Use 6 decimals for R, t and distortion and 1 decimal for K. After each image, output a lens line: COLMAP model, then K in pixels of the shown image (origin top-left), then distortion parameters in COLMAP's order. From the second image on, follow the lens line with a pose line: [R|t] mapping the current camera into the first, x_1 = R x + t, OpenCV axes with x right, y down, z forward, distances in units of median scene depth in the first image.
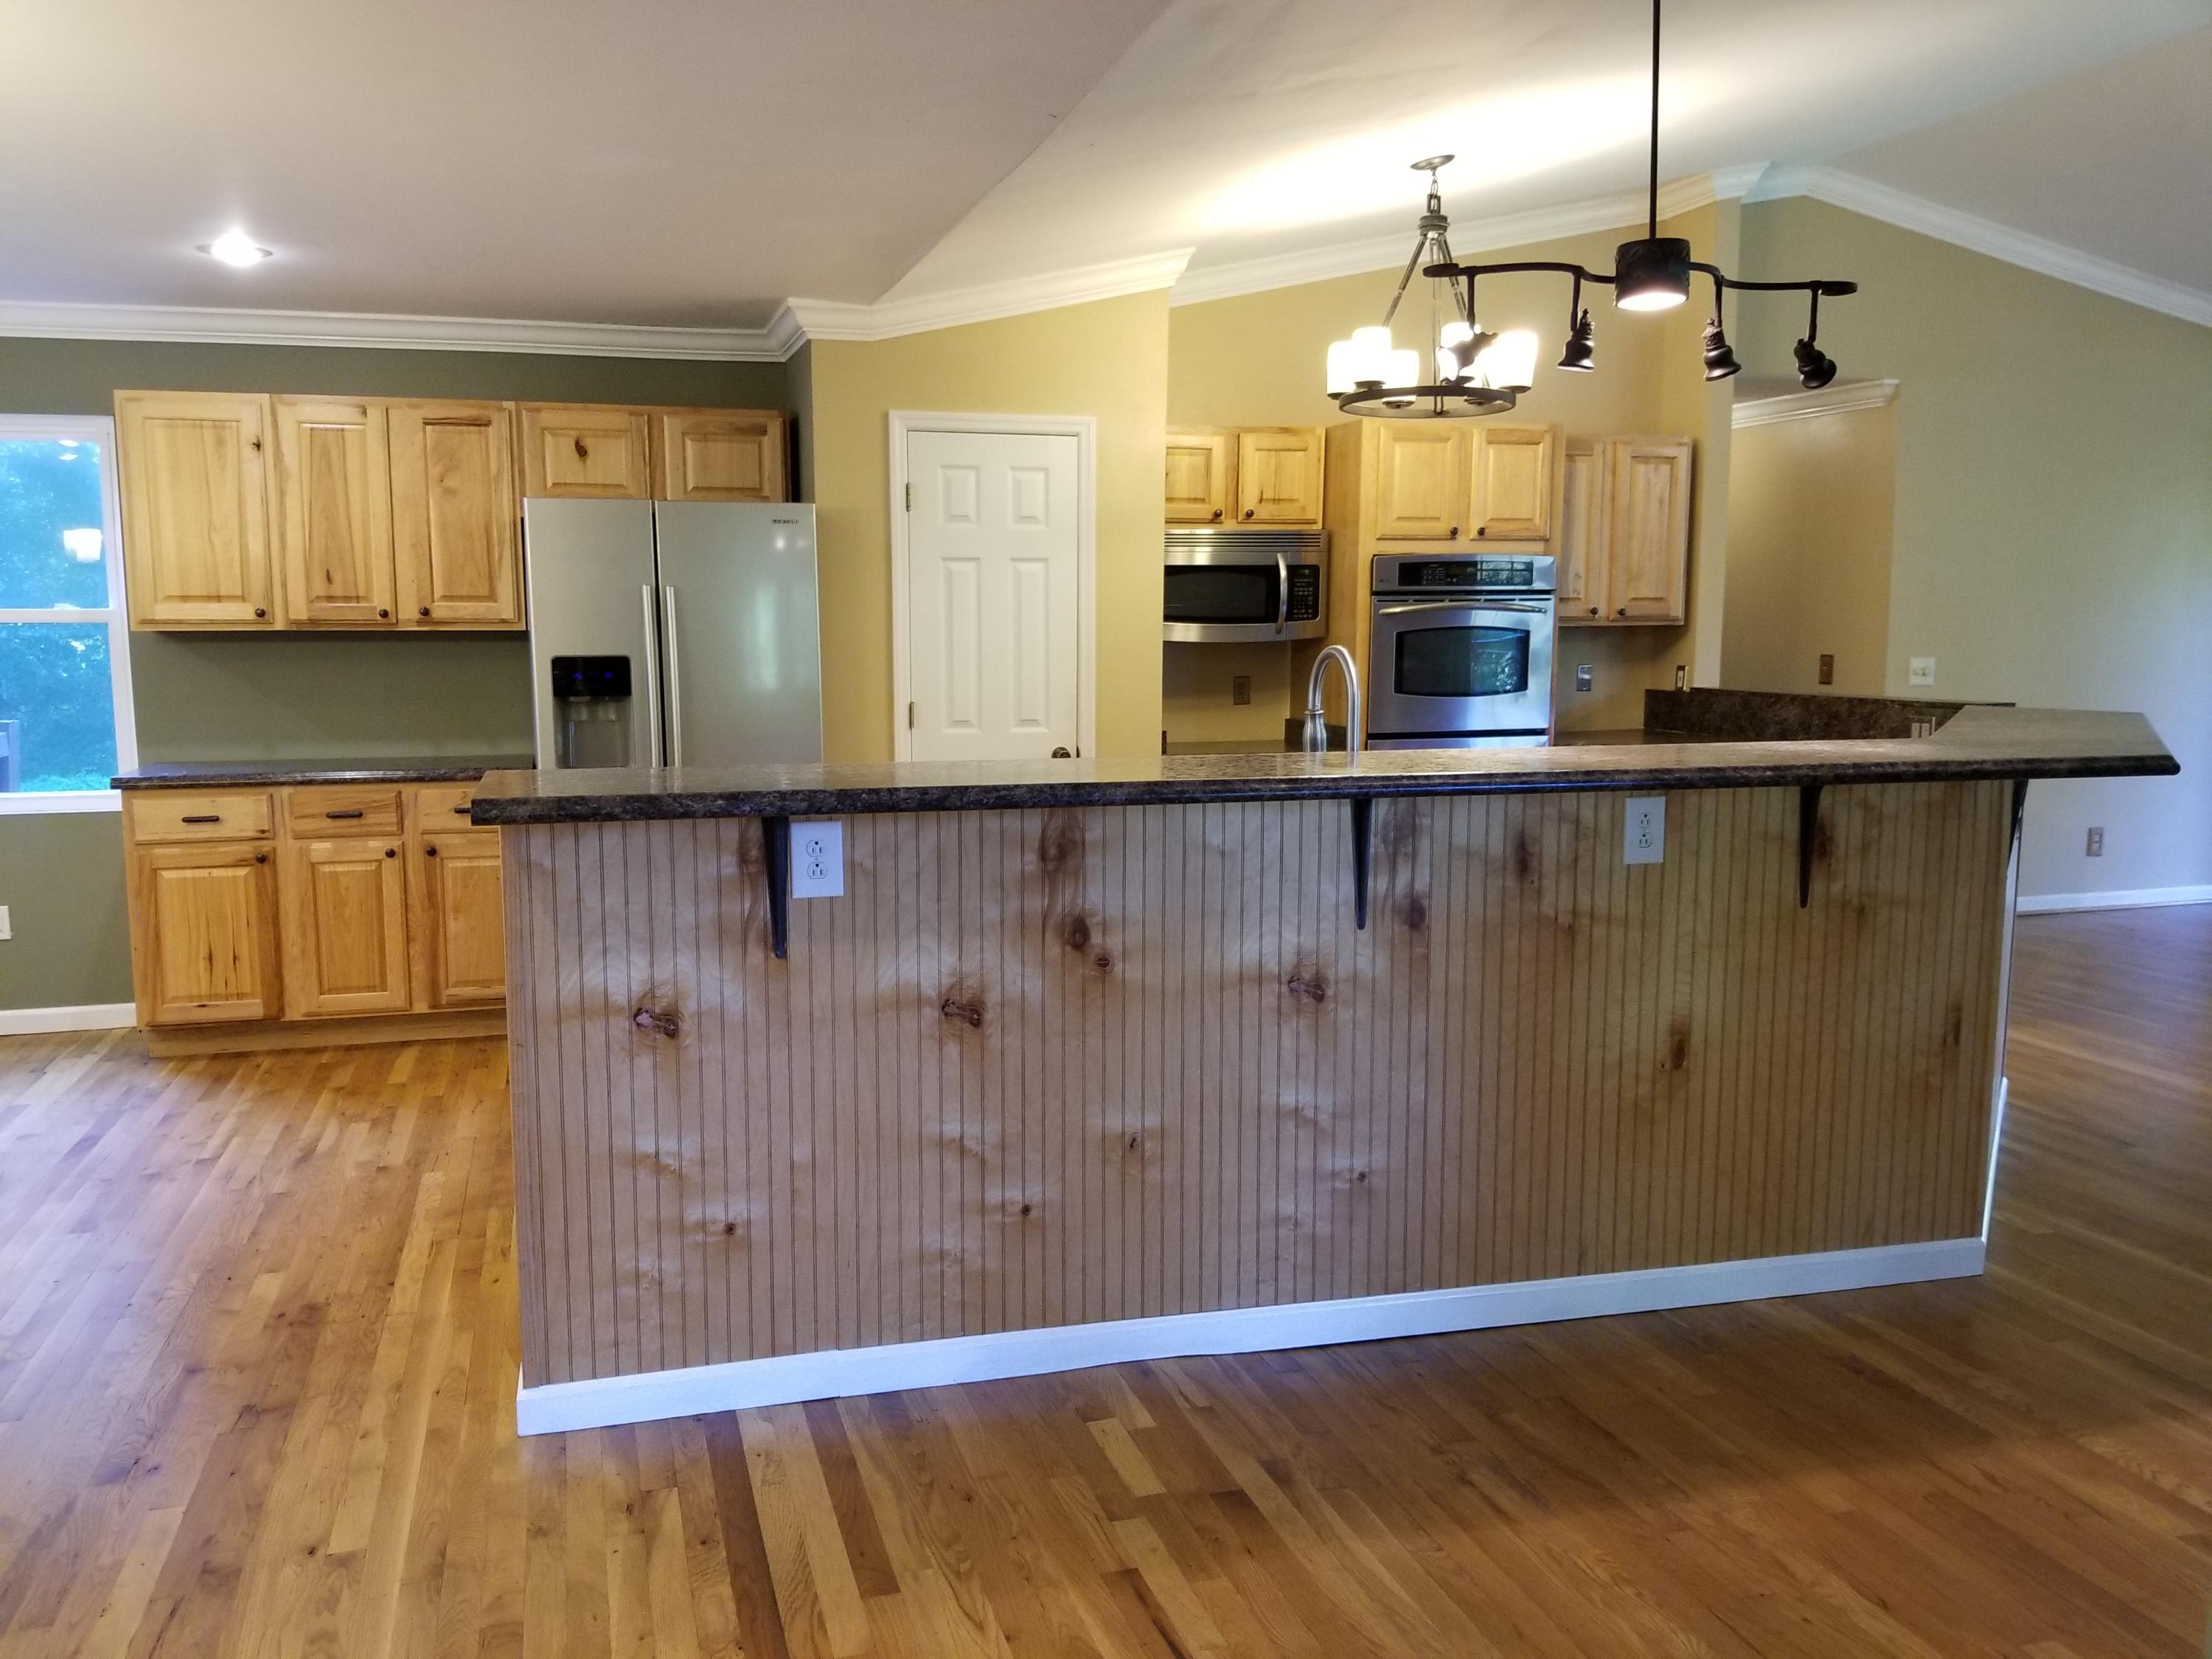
lens RADIAL K [[1747.3, 0, 1066.3], [0, 1747.3, 842.7], [0, 0, 1]] dist [0.083239, -0.168151]
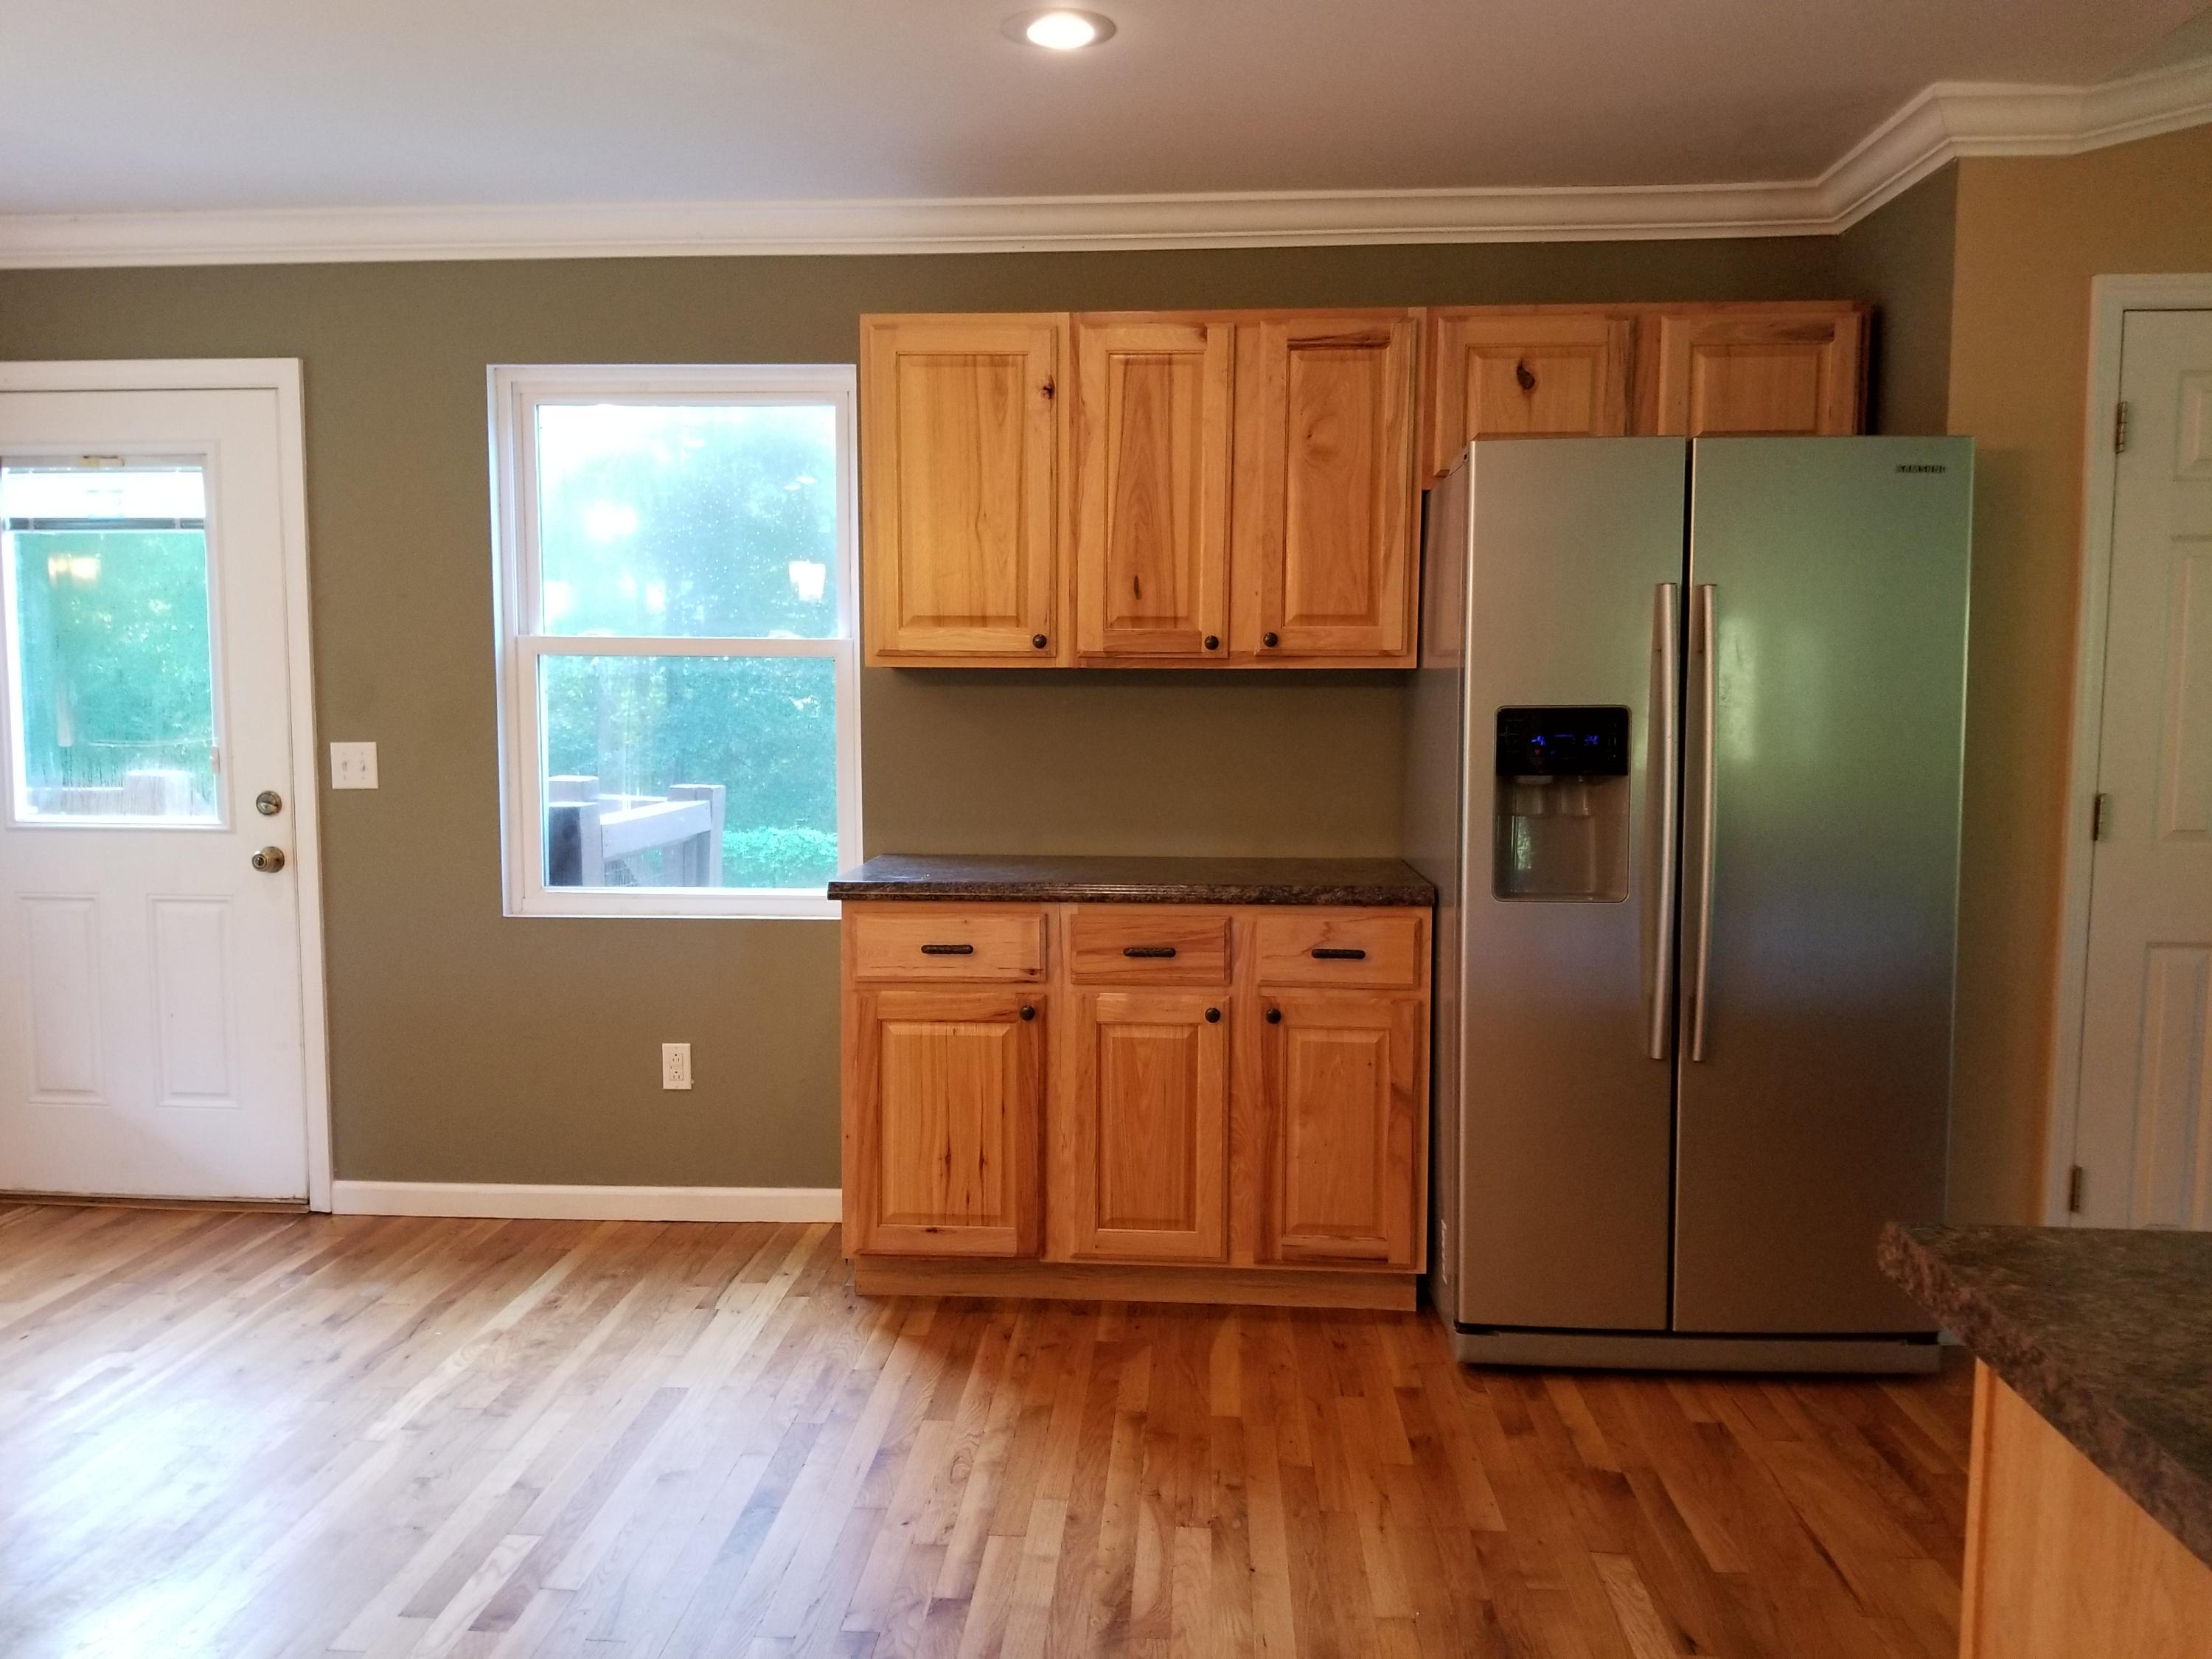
lens RADIAL K [[1751.8, 0, 1099.1], [0, 1751.8, 839.0], [0, 0, 1]] dist [0.102870, -0.250793]
pose [[0.942910, 0.035083, -0.331193, -0.213705], [-0.048301, 0.998328, -0.031761, -0.035174], [0.329525, 0.045945, 0.943028, 0.384823]]
